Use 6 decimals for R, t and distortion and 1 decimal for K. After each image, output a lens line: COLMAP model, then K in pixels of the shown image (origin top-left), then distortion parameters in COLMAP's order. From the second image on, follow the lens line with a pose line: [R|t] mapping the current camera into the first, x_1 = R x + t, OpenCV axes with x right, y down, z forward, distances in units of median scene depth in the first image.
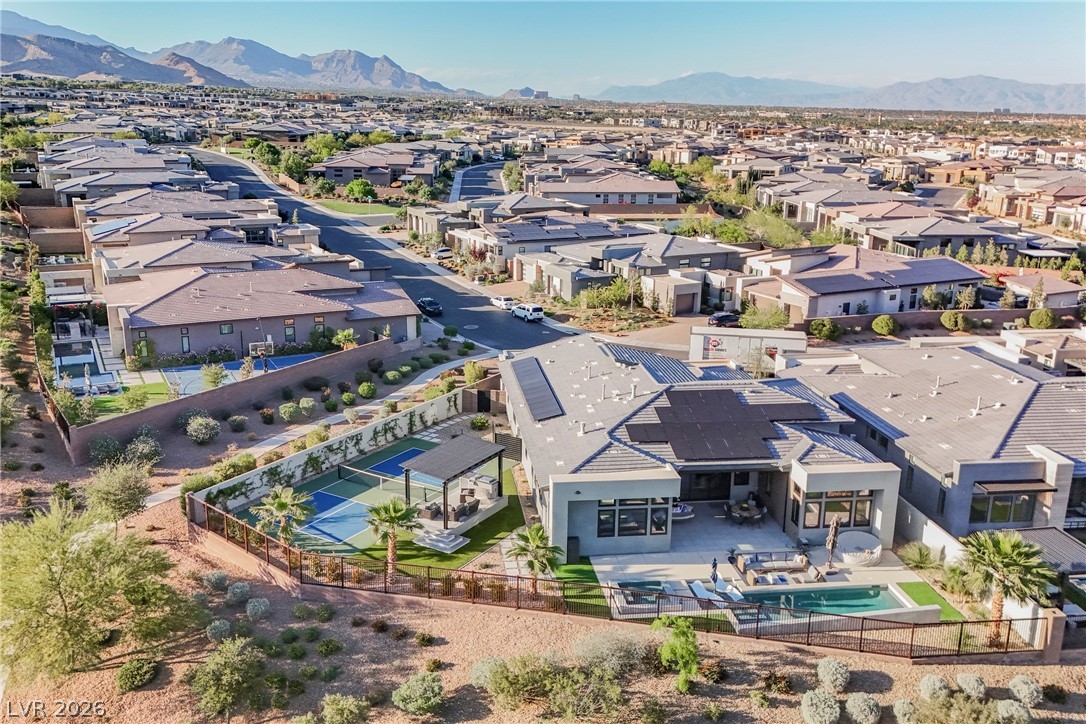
lens RADIAL K [[953.1, 0, 543.0], [0, 953.1, 362.0], [0, 0, 1]] dist [0.049672, -0.004242]
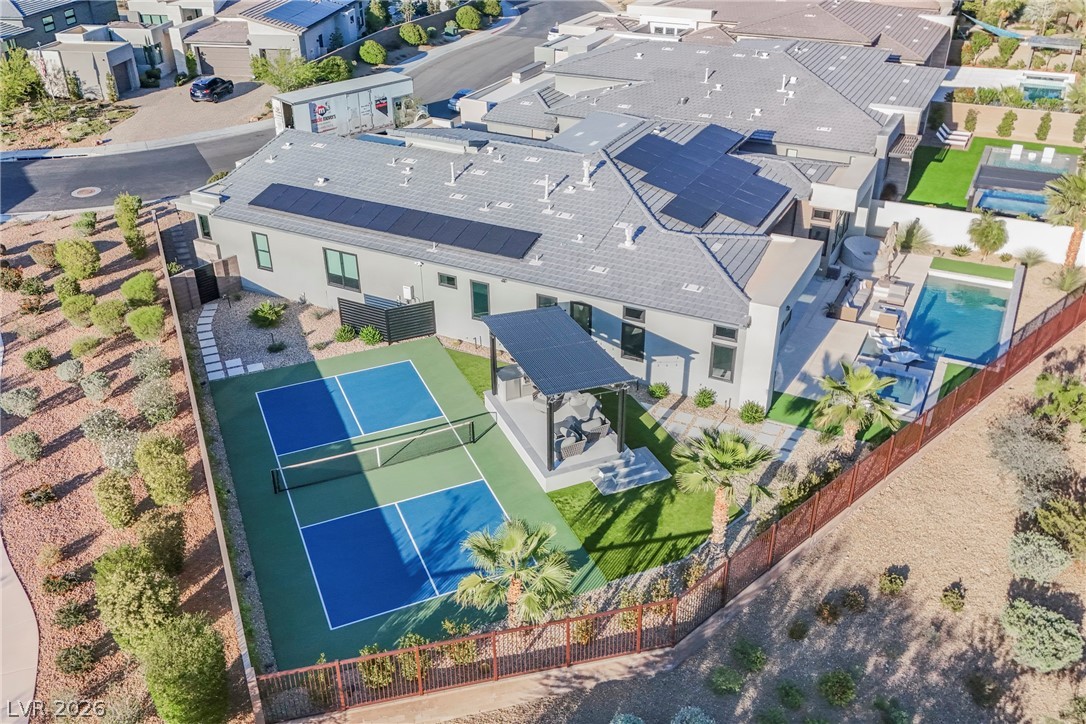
lens RADIAL K [[953.1, 0, 543.0], [0, 953.1, 362.0], [0, 0, 1]] dist [0.049672, -0.004242]
pose [[0.562513, -0.421550, 0.711249, -0.417201], [0.226557, 0.905918, 0.357749, -0.087096], [-0.795142, -0.040100, 0.605096, 0.499777]]
